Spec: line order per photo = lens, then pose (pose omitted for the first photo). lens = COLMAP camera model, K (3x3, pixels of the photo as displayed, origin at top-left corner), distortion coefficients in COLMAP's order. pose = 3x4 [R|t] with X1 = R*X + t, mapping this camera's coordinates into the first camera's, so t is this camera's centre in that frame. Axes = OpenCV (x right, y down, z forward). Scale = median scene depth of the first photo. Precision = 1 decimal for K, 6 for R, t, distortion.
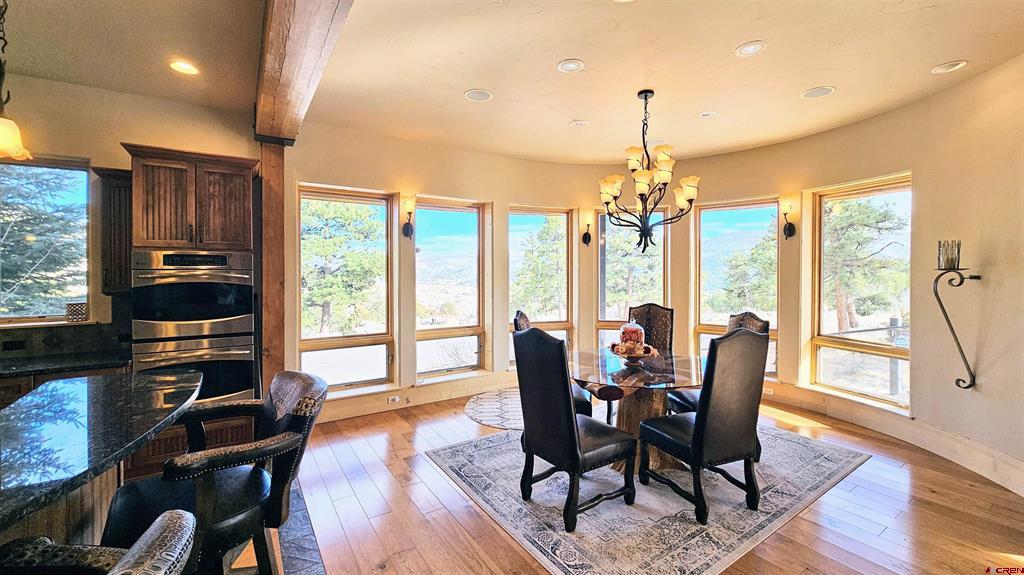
lens RADIAL K [[415.5, 0, 515.1], [0, 415.5, 276.3], [0, 0, 1]] dist [-0.001057, -0.000066]
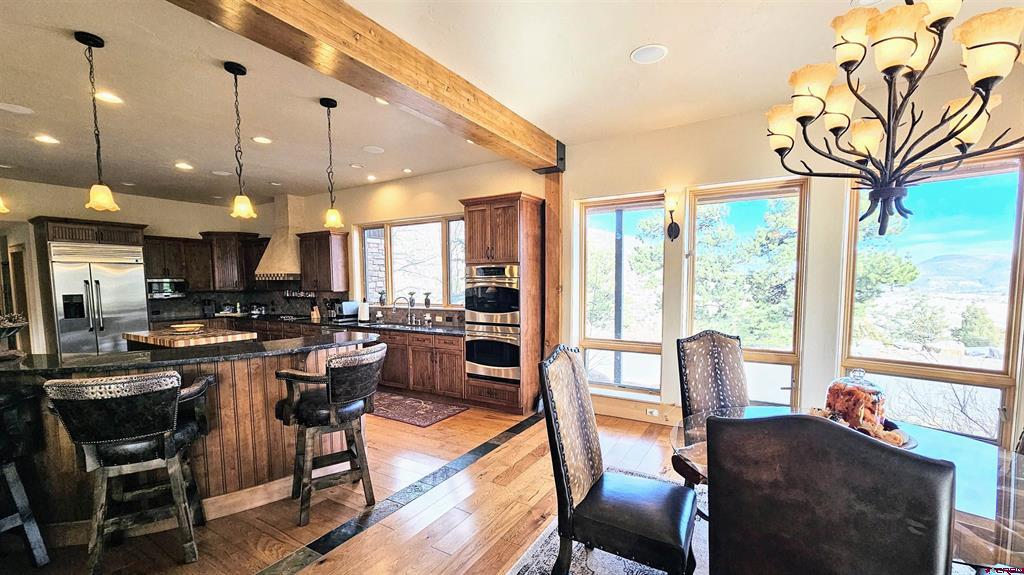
lens RADIAL K [[414.5, 0, 524.6], [0, 414.5, 316.3], [0, 0, 1]] dist [-0.010815, -0.000084]
pose [[0.443051, 0.072964, -0.893522, 0.431027], [-0.005657, 0.996890, 0.078600, 0.002947], [0.896478, -0.029769, 0.442086, 0.334732]]
